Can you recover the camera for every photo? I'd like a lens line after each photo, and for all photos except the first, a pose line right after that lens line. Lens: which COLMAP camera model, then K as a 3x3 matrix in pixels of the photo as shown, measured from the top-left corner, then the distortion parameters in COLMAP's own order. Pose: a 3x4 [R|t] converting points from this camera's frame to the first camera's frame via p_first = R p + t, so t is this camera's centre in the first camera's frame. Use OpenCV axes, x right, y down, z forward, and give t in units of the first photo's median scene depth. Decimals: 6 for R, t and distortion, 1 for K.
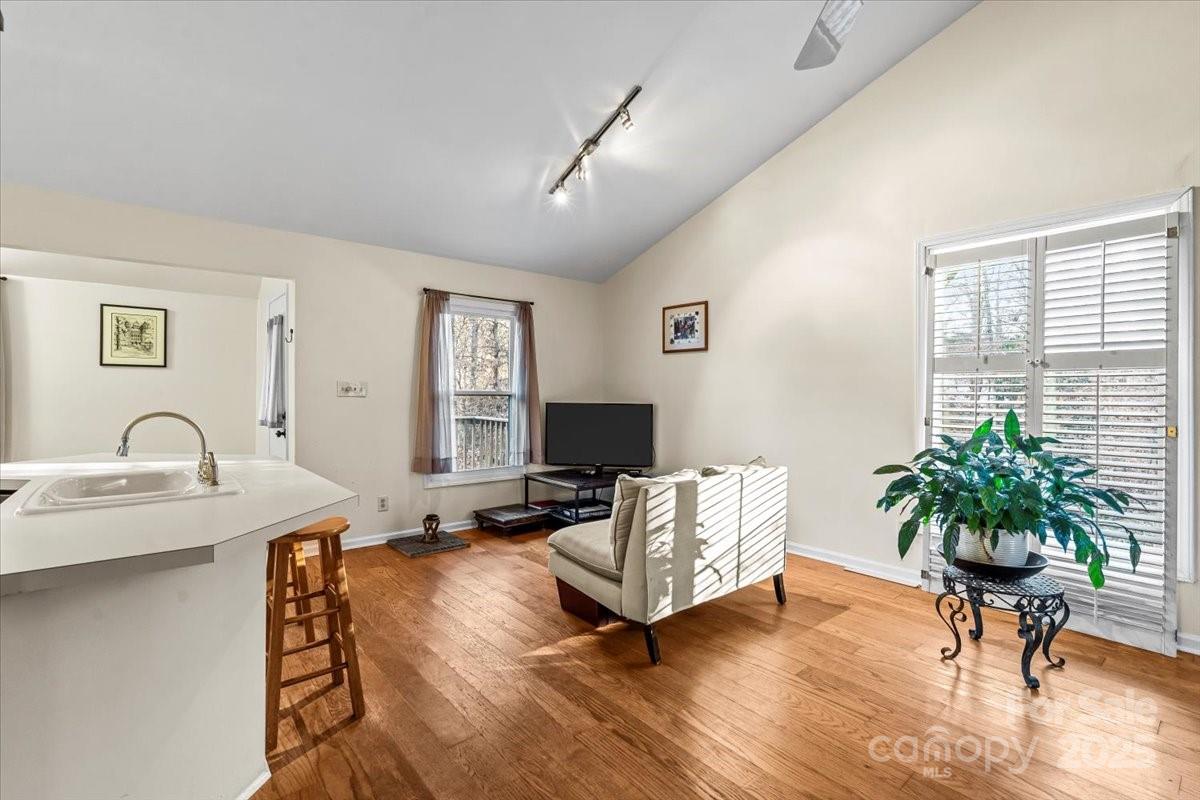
lens RADIAL K [[548.0, 0, 601.0], [0, 548.0, 394.3], [0, 0, 1]] dist [-0.004942, 0.003638]
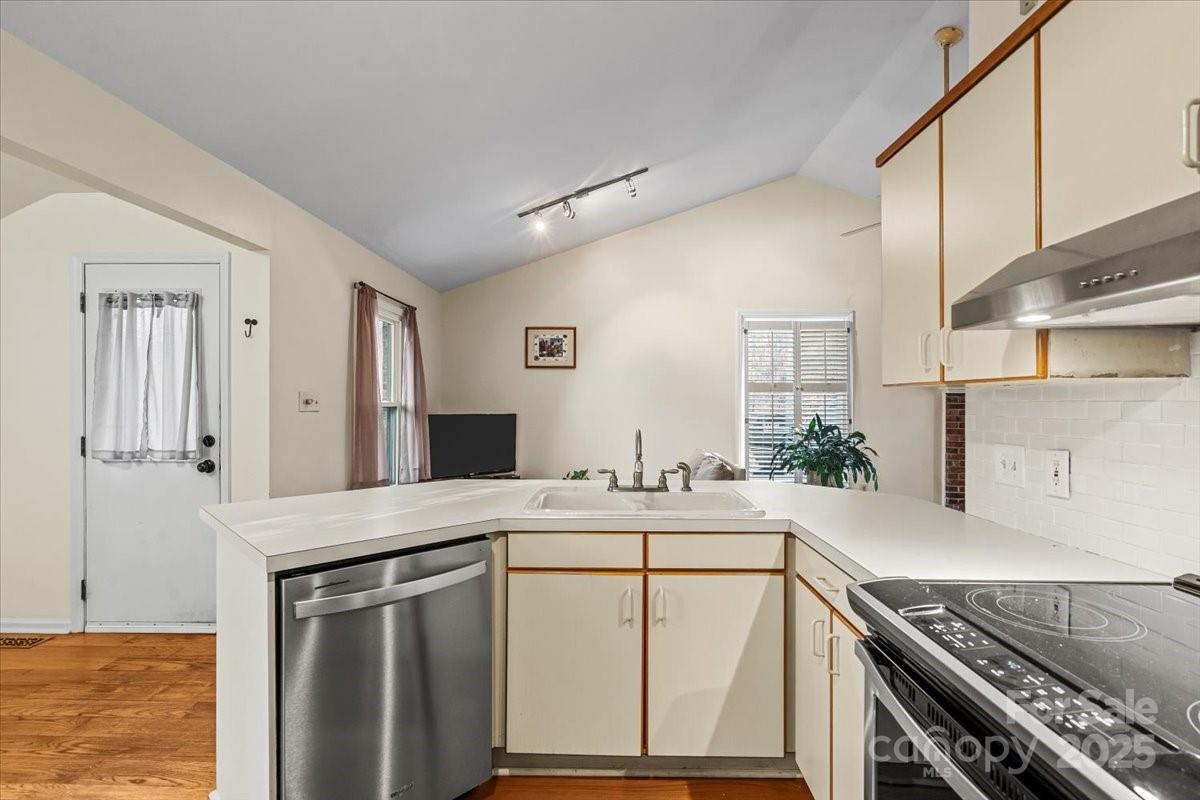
lens RADIAL K [[572.5, 0, 599.0], [0, 572.5, 395.7], [0, 0, 1]] dist [-0.000039, 0.000057]
pose [[0.662702, 0.005218, 0.748865, -0.769497], [0.001373, 0.999966, -0.008182, -0.010556], [-0.748882, 0.006451, 0.662672, 0.139671]]
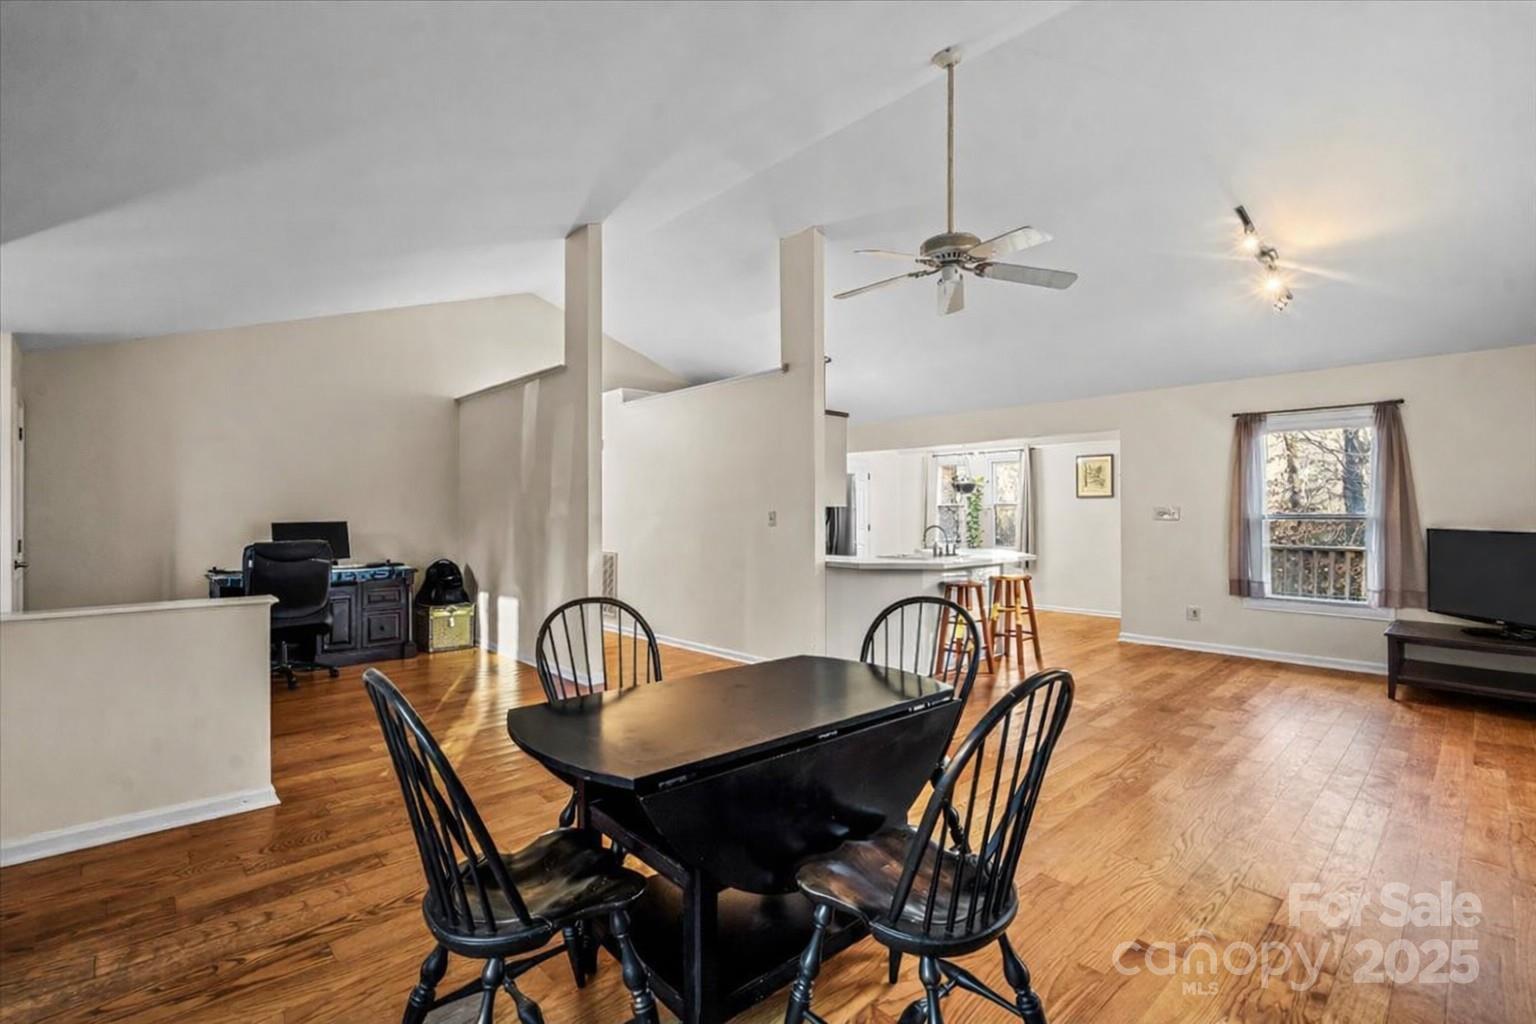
lens RADIAL K [[701.5, 0, 761.5], [0, 701.5, 512.7], [0, 0, 1]] dist [-0.004942, 0.003638]
pose [[0.060795, -0.006354, -0.998130, 0.958936], [-0.002939, 0.999974, -0.006545, 0.001567], [0.998146, 0.003331, 0.060775, 0.041045]]
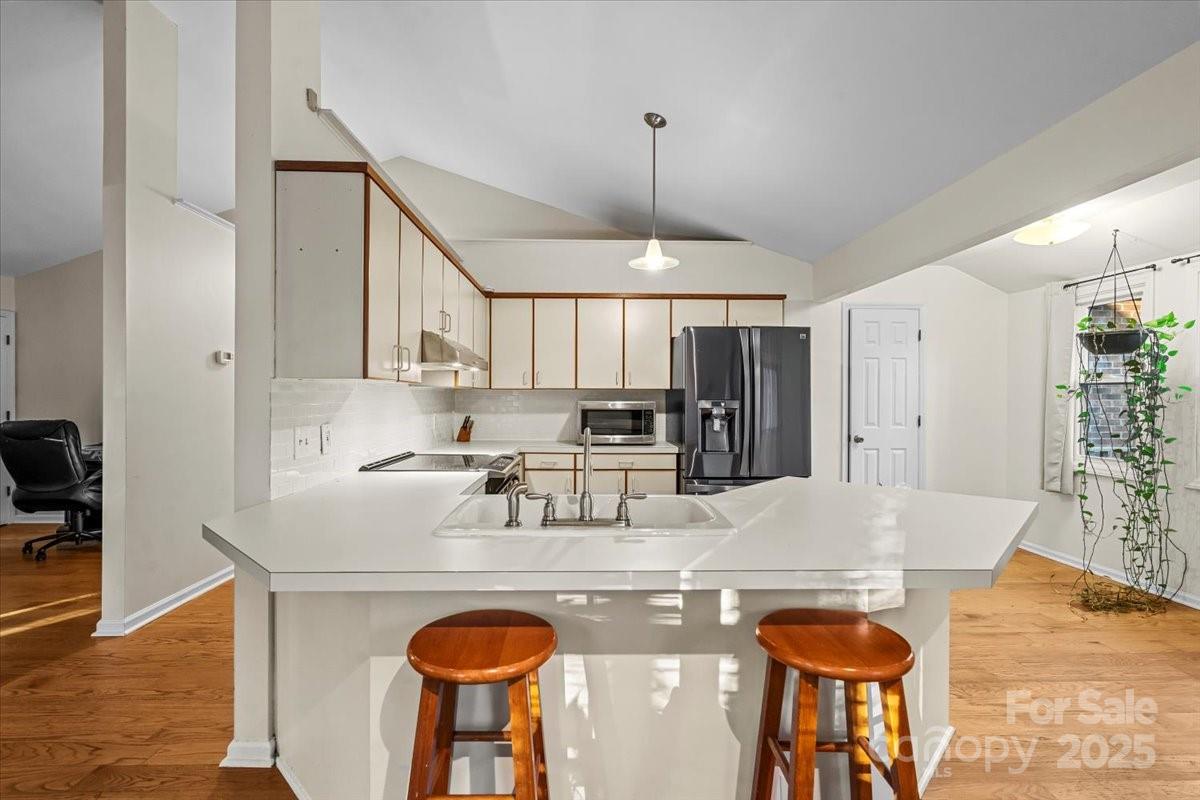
lens RADIAL K [[548.0, 0, 602.5], [0, 548.0, 399.5], [0, 0, 1]] dist [-0.004942, 0.003638]
pose [[-0.613580, -0.003989, -0.789622, -0.083719], [-0.008492, 0.999963, 0.001547, -0.004730], [0.789587, 0.007655, -0.613591, 0.687486]]
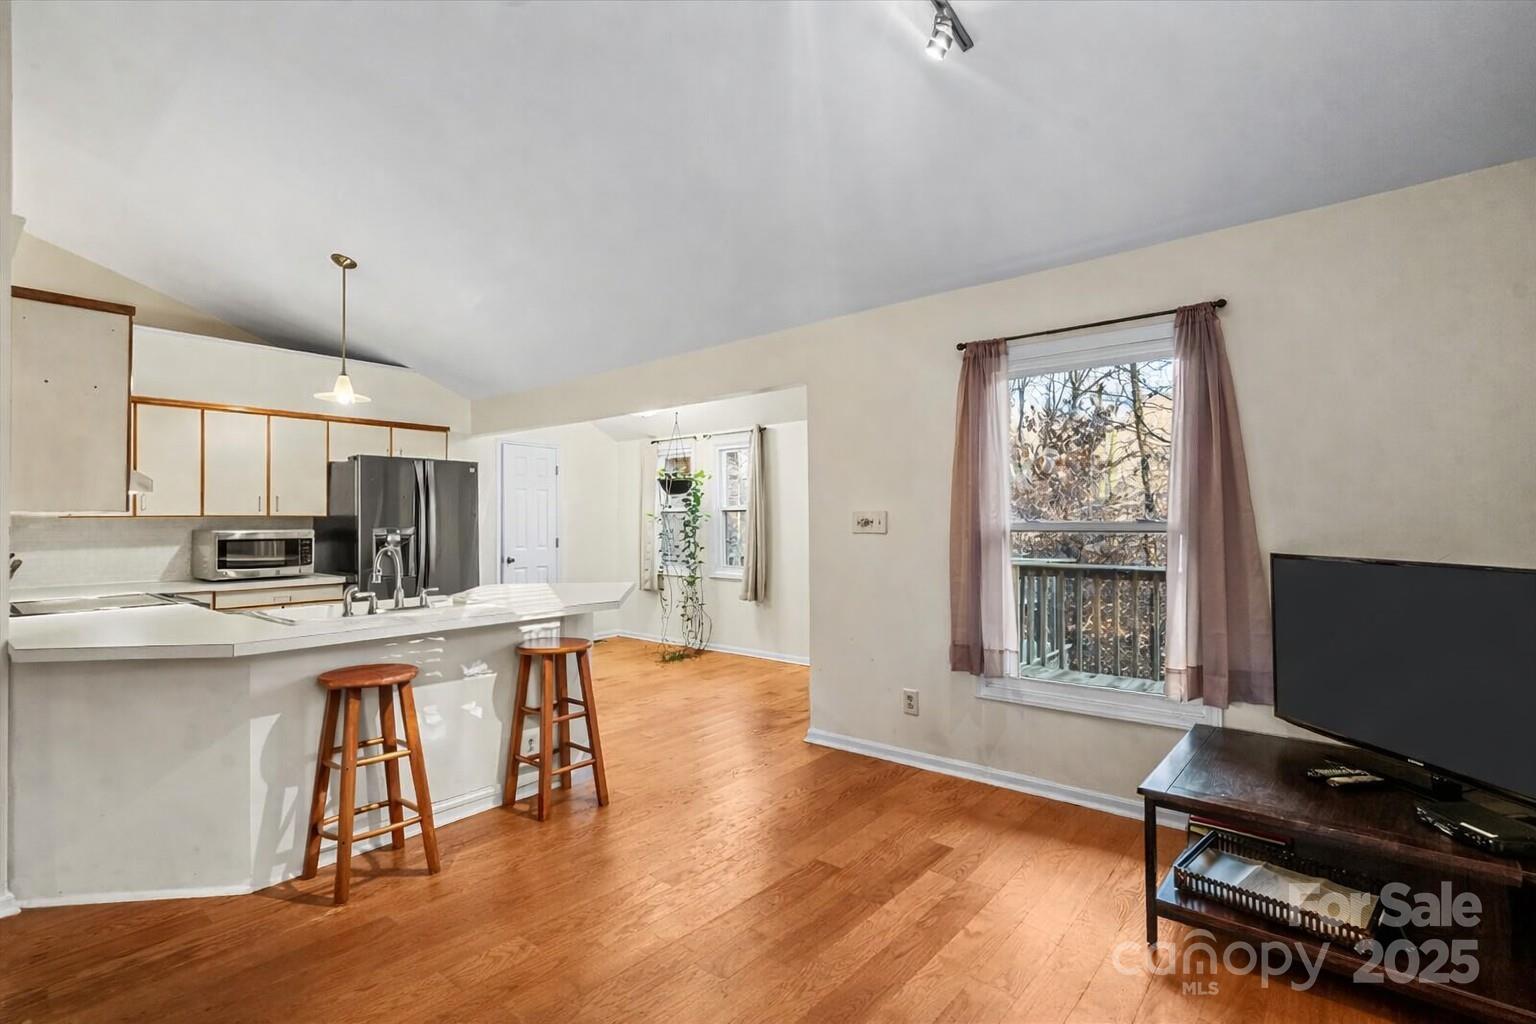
lens RADIAL K [[701.5, 0, 765.5], [0, 701.5, 516.6], [0, 0, 1]] dist [-0.004942, 0.003638]
pose [[0.193281, -0.012054, -0.981069, 0.366850], [0.002588, 0.999927, -0.011776, -0.006104], [0.981140, -0.000263, 0.193298, 0.680001]]
